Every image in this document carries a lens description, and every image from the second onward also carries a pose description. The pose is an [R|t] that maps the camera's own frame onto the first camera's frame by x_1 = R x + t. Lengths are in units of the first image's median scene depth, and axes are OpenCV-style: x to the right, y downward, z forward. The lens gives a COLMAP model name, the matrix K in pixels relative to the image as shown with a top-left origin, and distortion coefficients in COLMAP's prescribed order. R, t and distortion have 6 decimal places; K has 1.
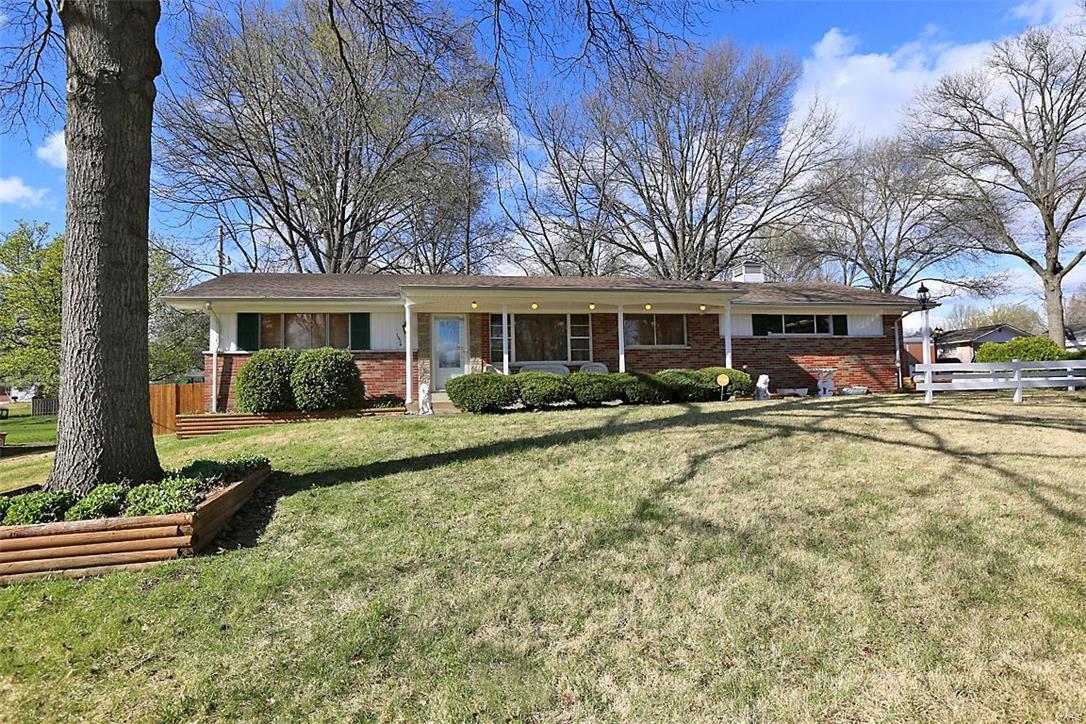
lens RADIAL K [[600.3, 0, 543.0], [0, 600.3, 359.5], [0, 0, 1]] dist [-0.004858, -0.000404]
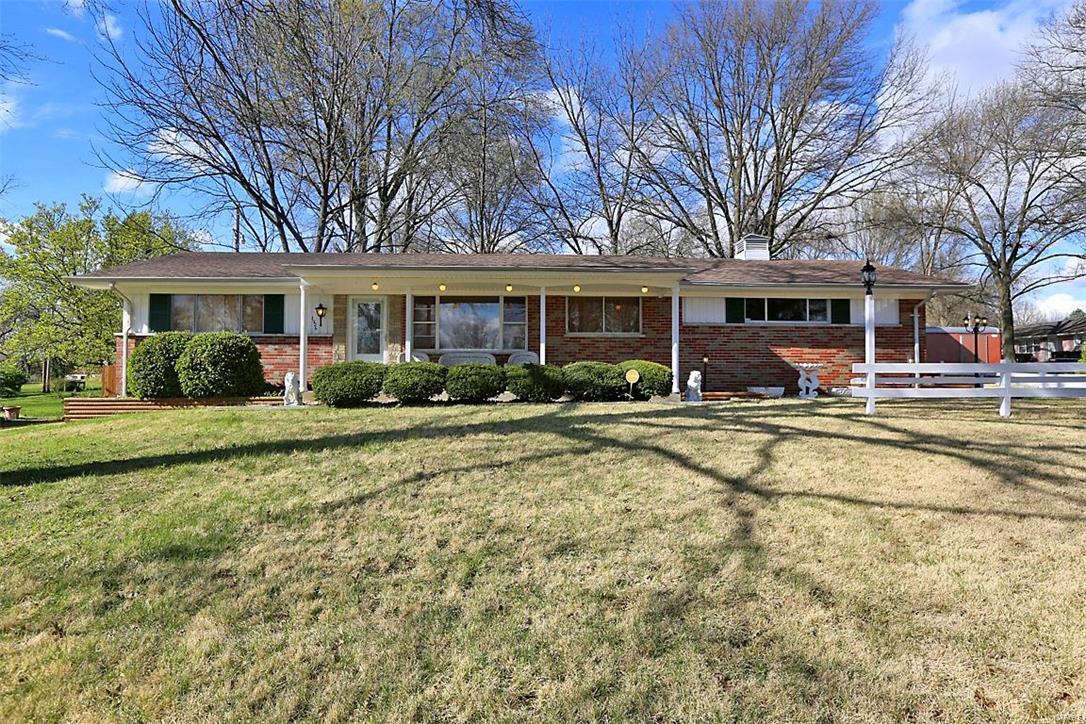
lens RADIAL K [[620.1, 0, 543.1], [0, 620.1, 365.8], [0, 0, 1]] dist [0.006531, 0.001686]
pose [[0.986672, 0.022628, -0.161143, 0.248601], [-0.016513, 0.999095, 0.039191, -0.009695], [0.161884, -0.036008, 0.986153, 0.095220]]
